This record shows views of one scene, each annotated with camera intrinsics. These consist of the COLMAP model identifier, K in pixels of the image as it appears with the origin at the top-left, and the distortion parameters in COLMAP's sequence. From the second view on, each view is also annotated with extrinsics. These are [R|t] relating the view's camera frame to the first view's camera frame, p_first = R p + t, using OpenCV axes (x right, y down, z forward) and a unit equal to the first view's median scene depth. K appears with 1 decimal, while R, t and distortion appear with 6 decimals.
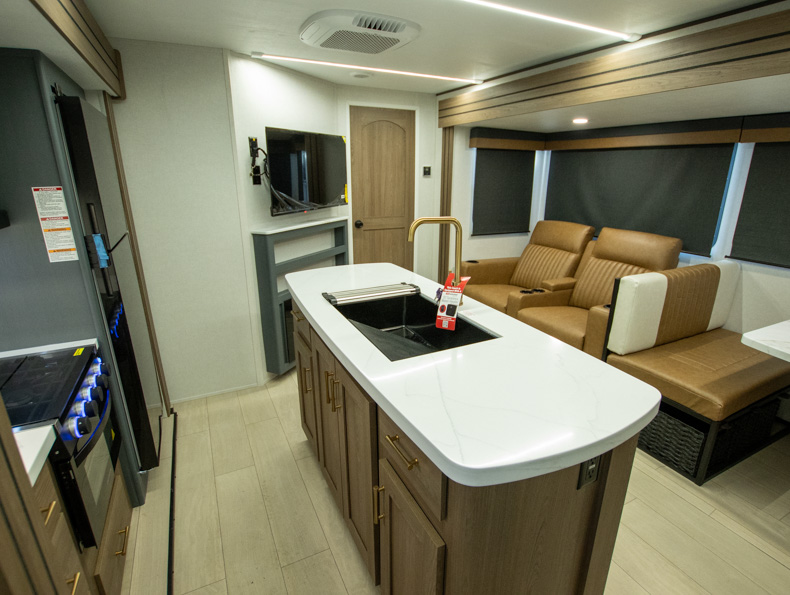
lens RADIAL K [[416.0, 0, 396.4], [0, 416.0, 299.5], [0, 0, 1]] dist [-0.028330, 0.000127]
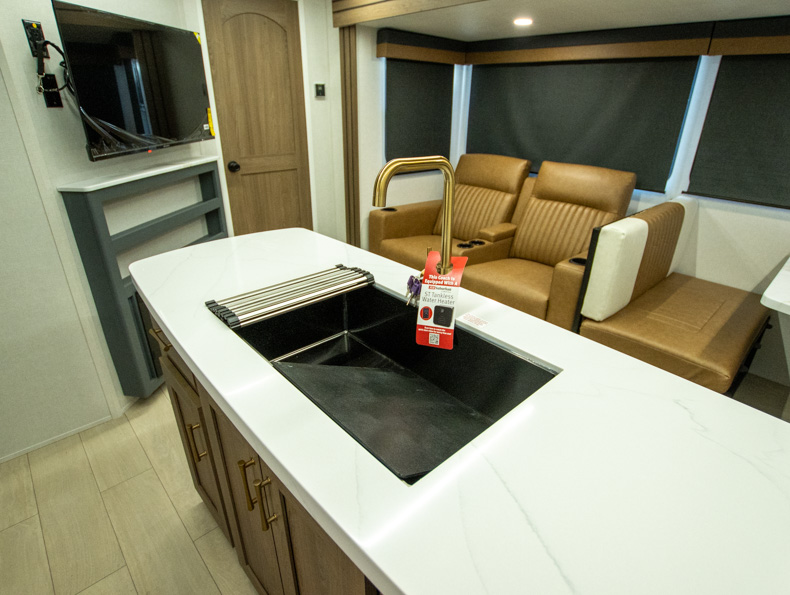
lens RADIAL K [[432.3, 0, 395.0], [0, 432.3, 297.5], [0, 0, 1]] dist [-0.027389, 0.000521]
pose [[0.958761, -0.111664, 0.261359, -0.052161], [0.076275, 0.986943, 0.141862, -0.051793], [-0.273788, -0.116077, 0.954760, 0.232101]]
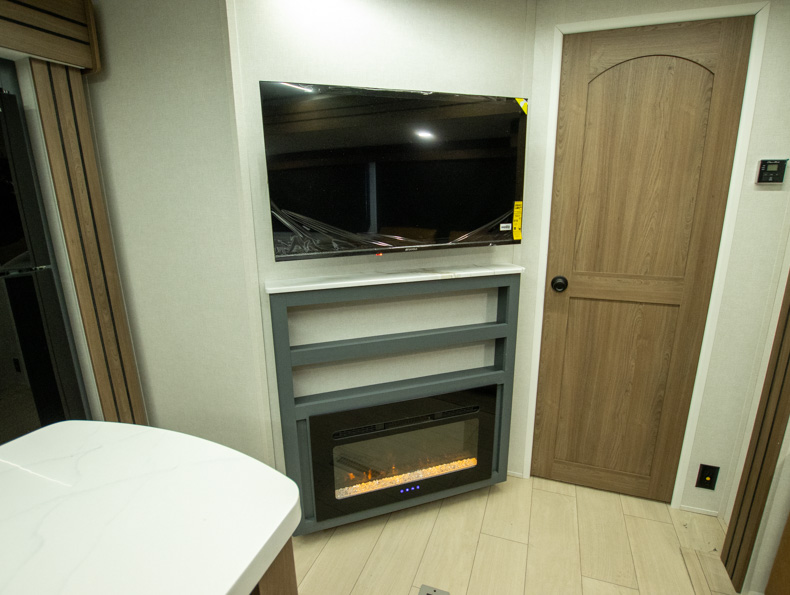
lens RADIAL K [[416.0, 0, 396.4], [0, 416.0, 299.5], [0, 0, 1]] dist [-0.028330, 0.000127]
pose [[0.691936, 0.172410, -0.701071, 0.148180], [-0.201111, 0.978660, 0.042185, -0.180924], [0.693383, 0.111804, 0.711843, 0.654285]]
